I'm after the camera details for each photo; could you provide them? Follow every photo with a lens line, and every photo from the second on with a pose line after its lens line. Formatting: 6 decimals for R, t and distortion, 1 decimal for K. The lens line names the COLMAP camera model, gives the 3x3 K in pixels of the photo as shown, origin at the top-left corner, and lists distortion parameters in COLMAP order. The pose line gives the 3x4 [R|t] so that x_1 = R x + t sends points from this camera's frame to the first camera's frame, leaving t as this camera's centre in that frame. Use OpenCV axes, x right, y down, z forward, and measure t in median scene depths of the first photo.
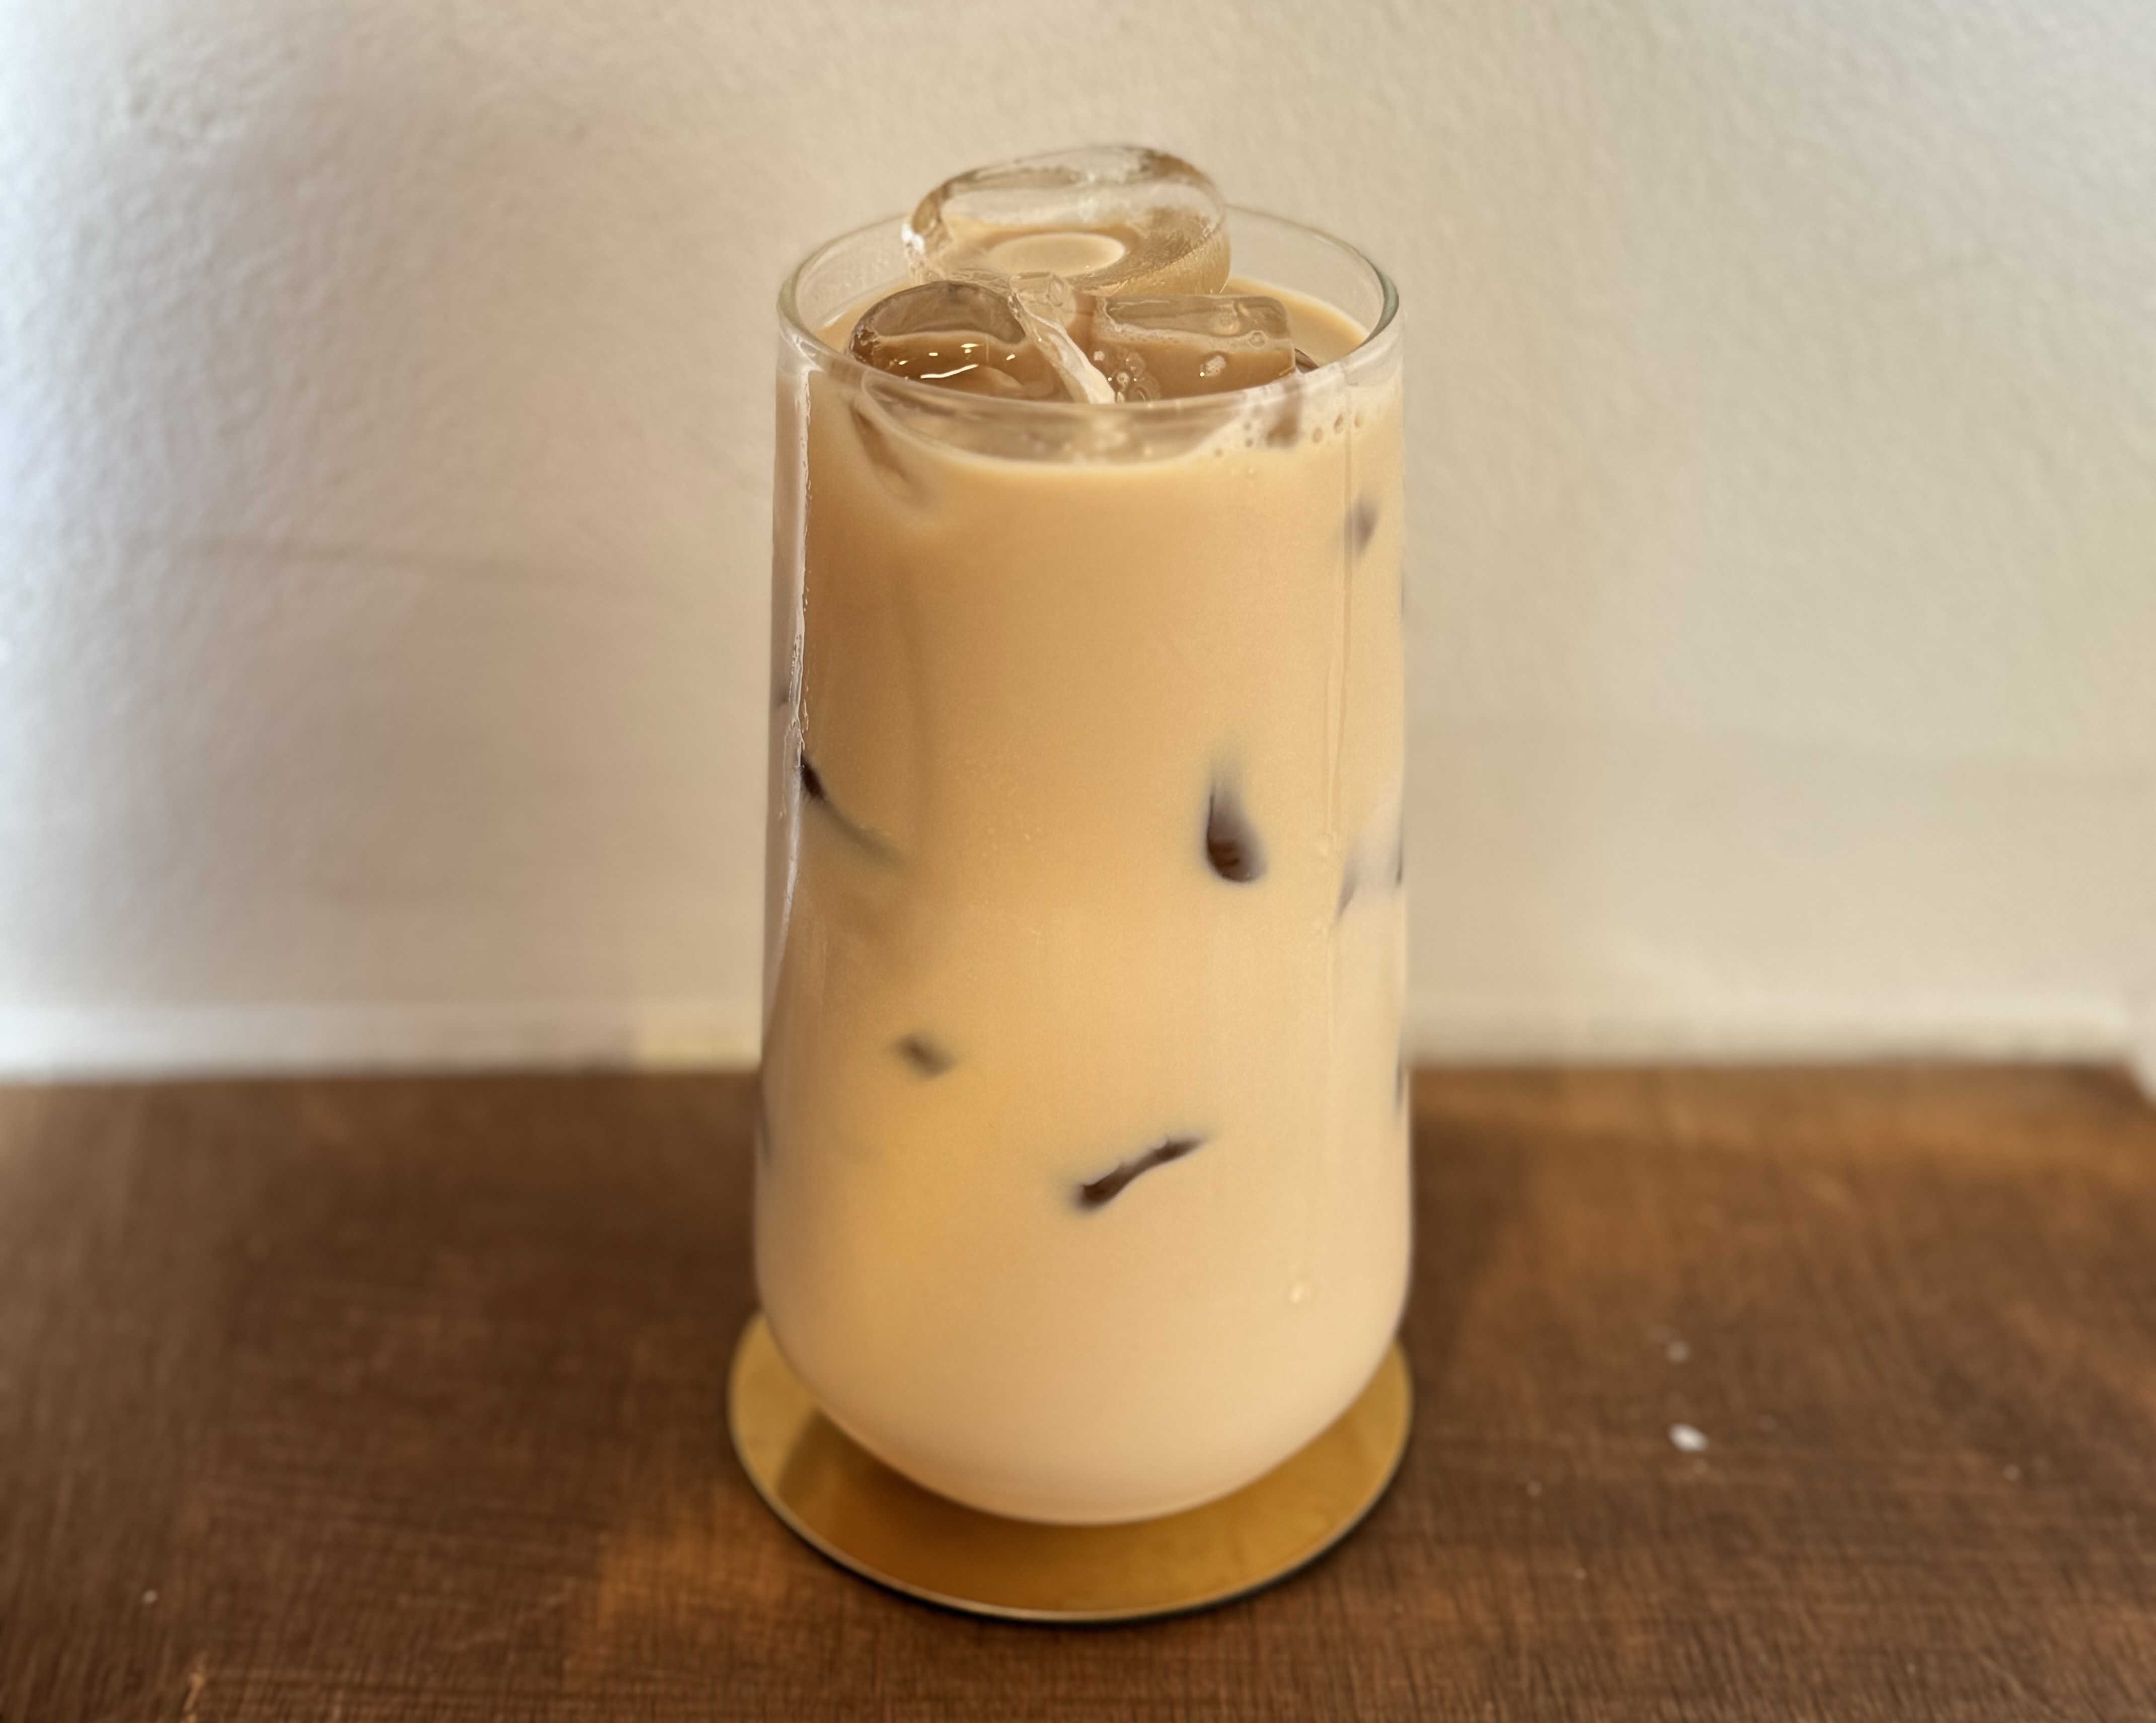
lens RADIAL K [[3054.8, 0, 1084.9], [0, 3054.8, 867.3], [0, 0, 1]] dist [0.033707, 0.000000]
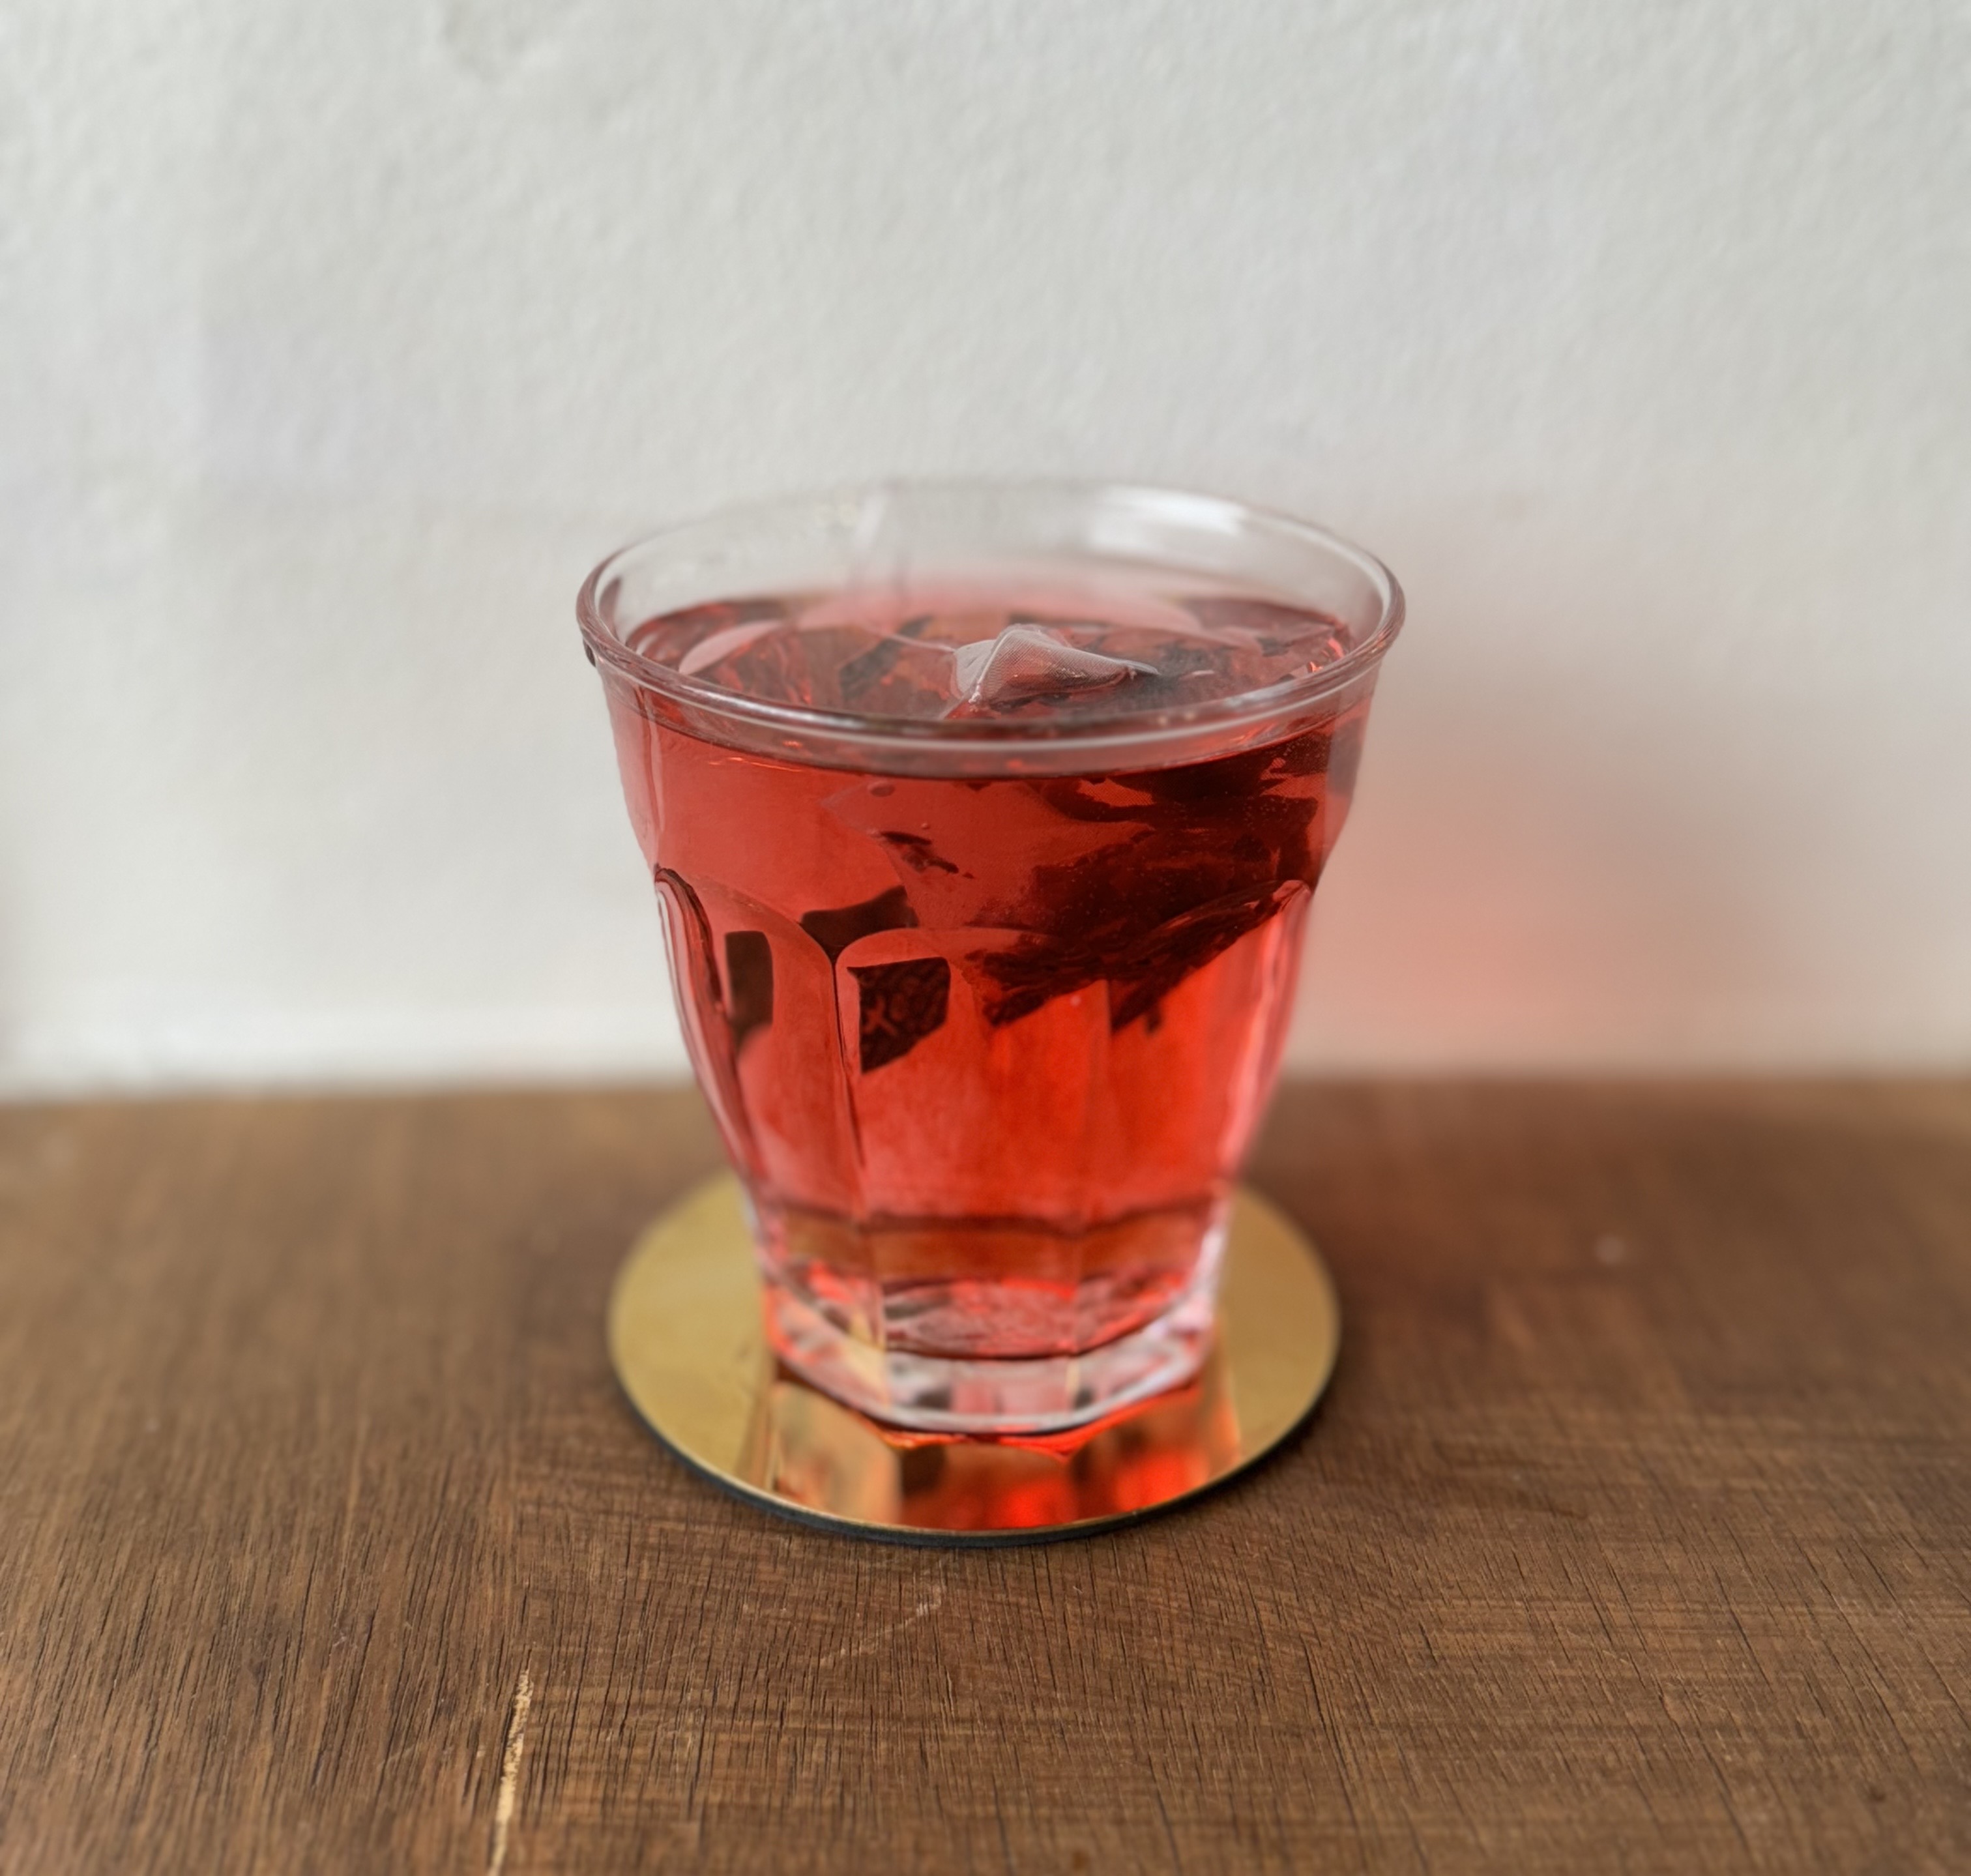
lens RADIAL K [[2372.6, 0, 949.2], [0, 2372.6, 885.6], [0, 0, 1]] dist [-0.036414, 0.000000]
pose [[0.999828, -0.005041, -0.017835, -0.151139], [0.003147, 0.994500, -0.104694, 0.104750], [0.018265, 0.104619, 0.994345, 0.315719]]
